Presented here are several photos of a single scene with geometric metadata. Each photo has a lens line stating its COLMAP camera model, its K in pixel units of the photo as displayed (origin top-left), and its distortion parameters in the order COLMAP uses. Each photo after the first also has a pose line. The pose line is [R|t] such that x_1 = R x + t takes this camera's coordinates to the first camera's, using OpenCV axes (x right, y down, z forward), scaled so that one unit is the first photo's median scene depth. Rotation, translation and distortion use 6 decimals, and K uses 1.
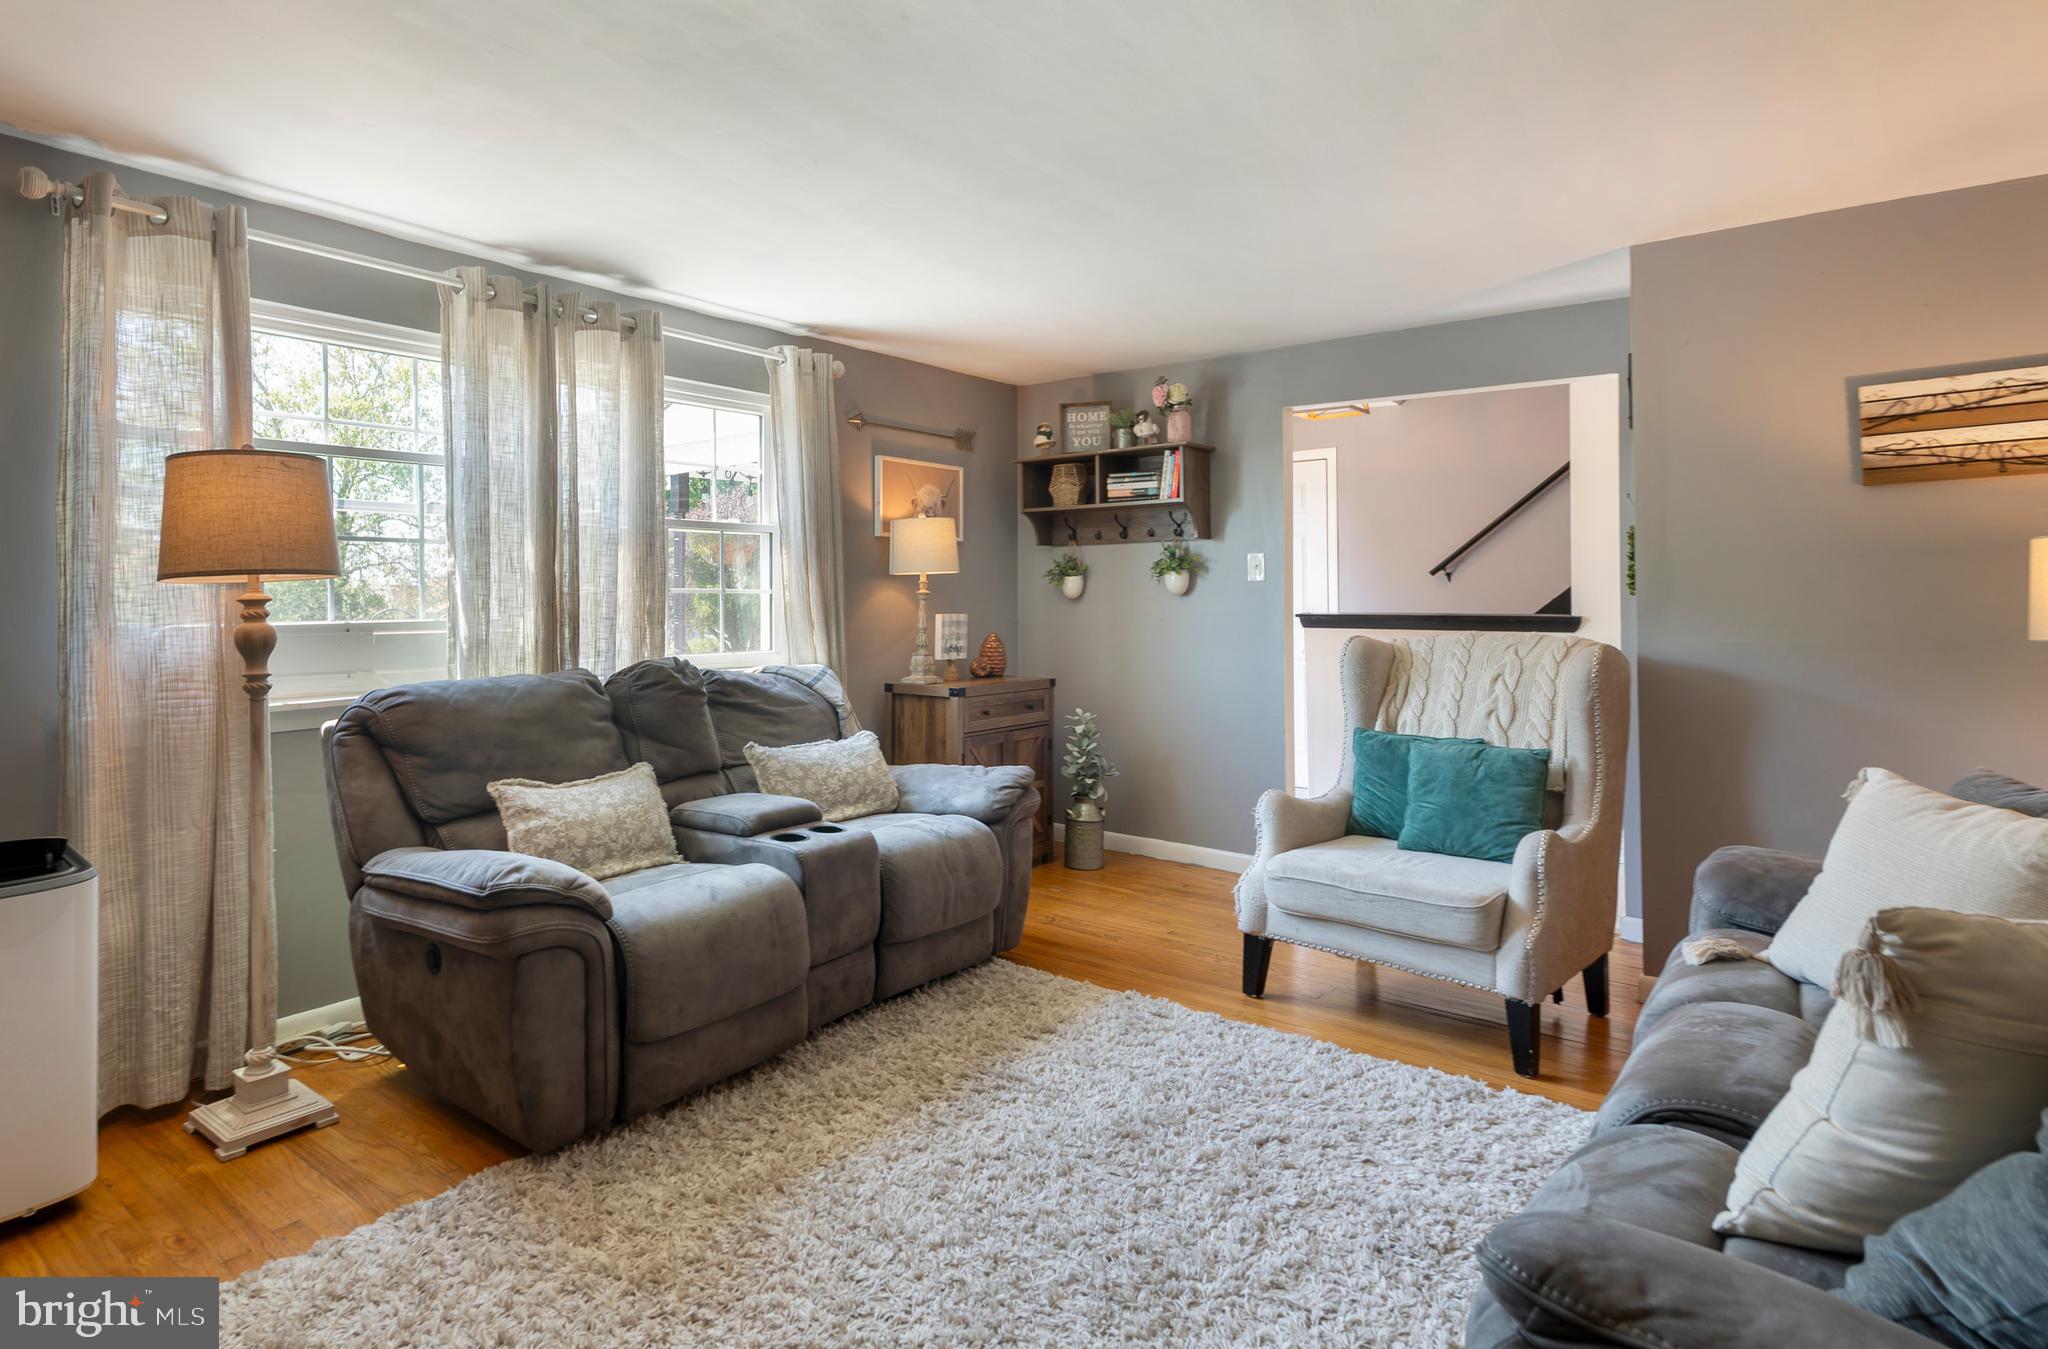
lens RADIAL K [[1087.5, 0, 1005.1], [0, 1087.5, 597.2], [0, 0, 1]] dist [0.017362, -0.002551]
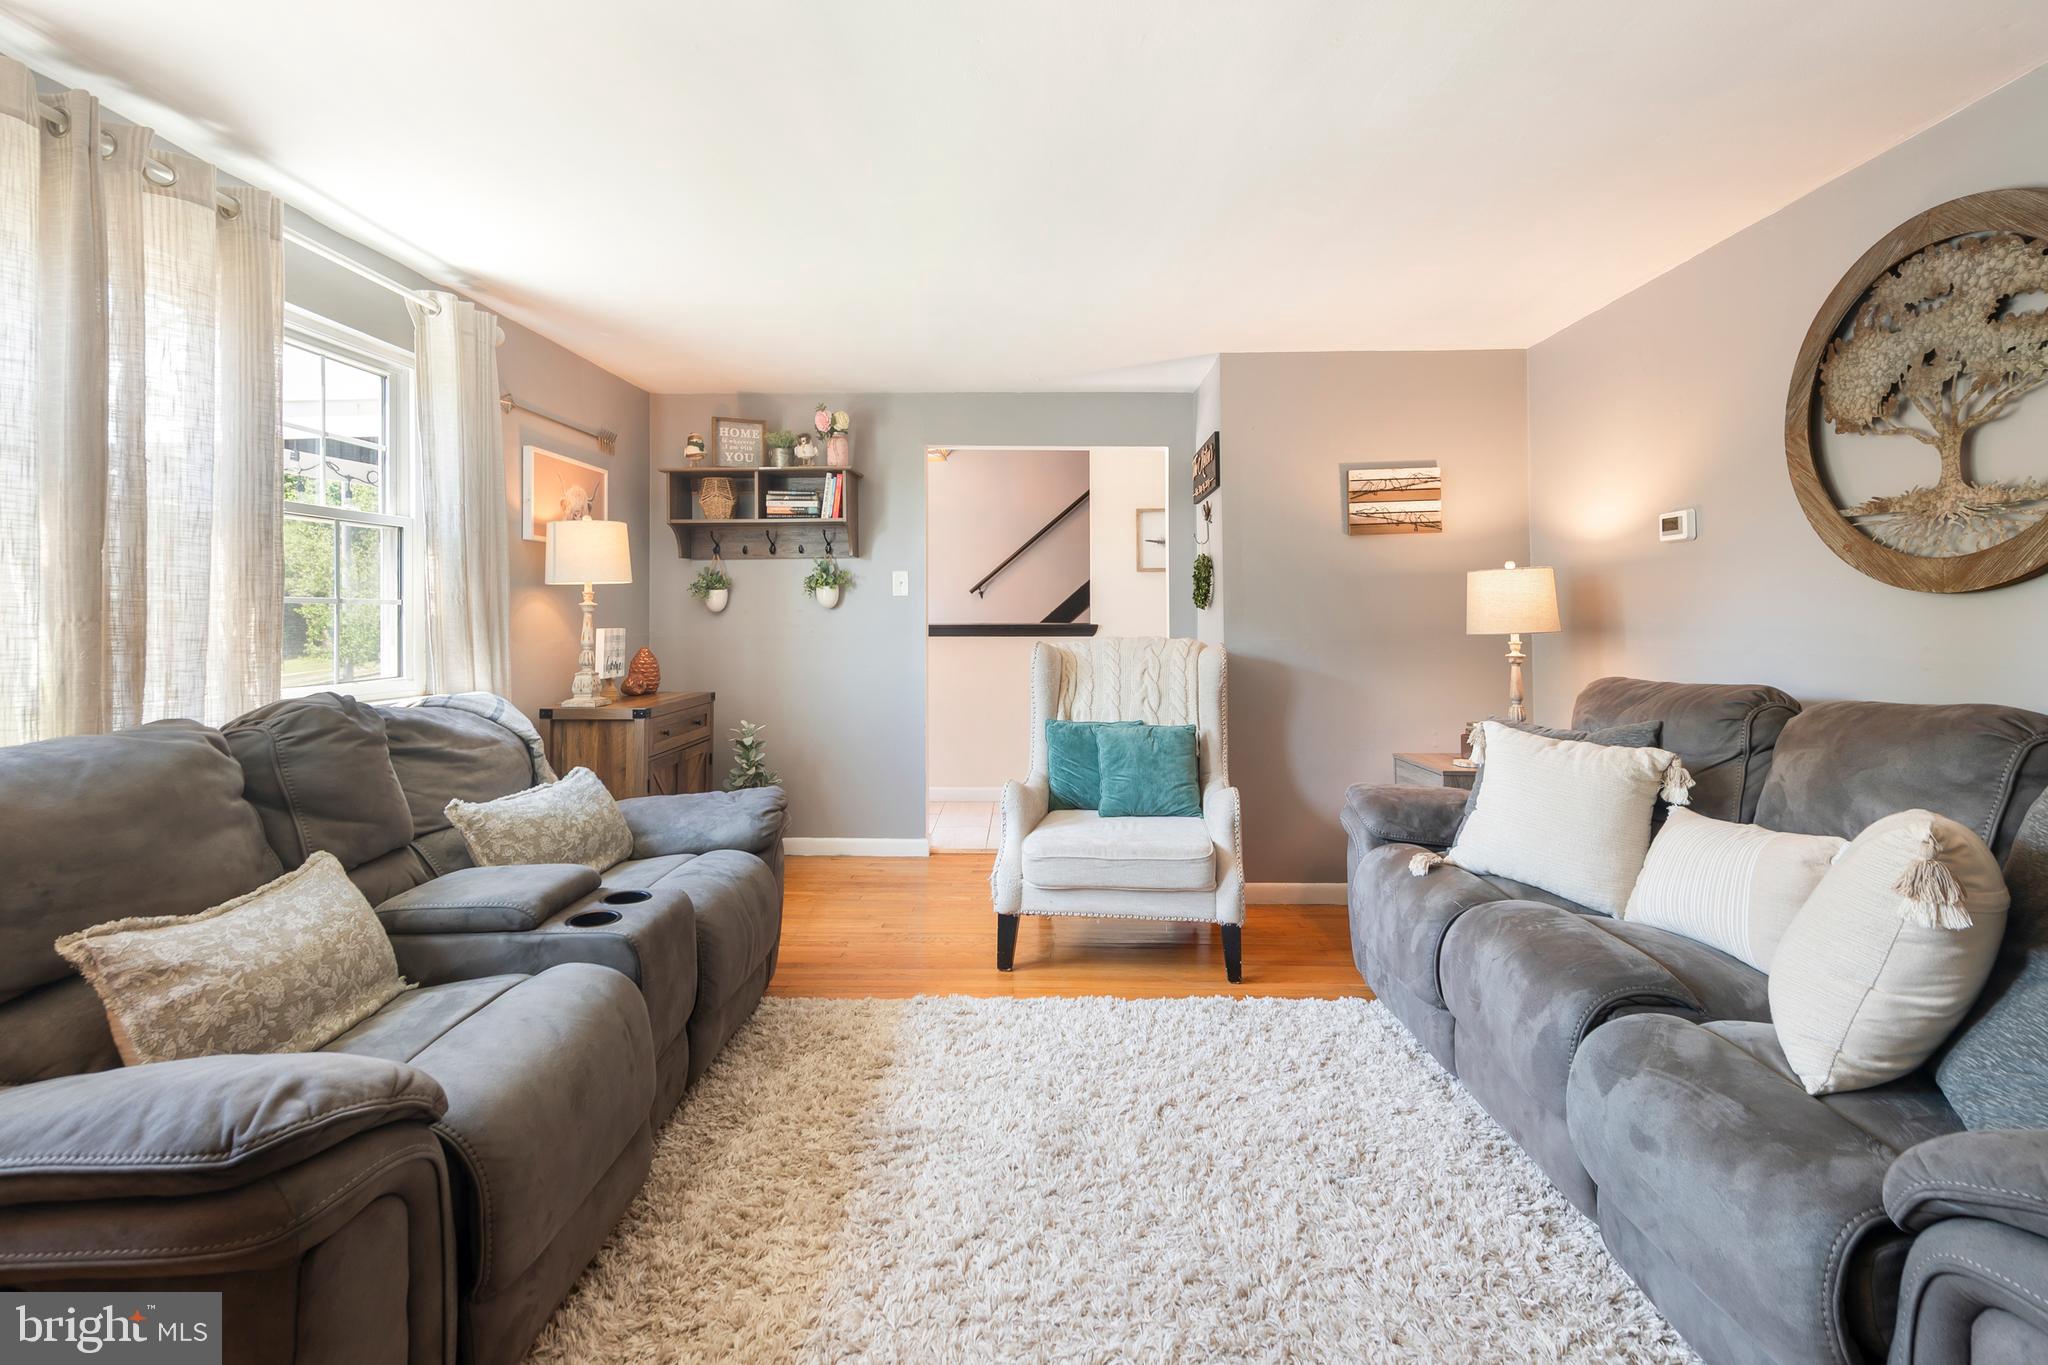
lens RADIAL K [[864.5, 0, 1048.8], [0, 864.5, 609.2], [0, 0, 1]] dist [0.011100, -0.002258]
pose [[0.807465, -0.000013, 0.589915, -0.261366], [0.002613, 0.999990, -0.003554, 0.004175], [-0.589909, 0.004411, 0.807457, 0.272990]]
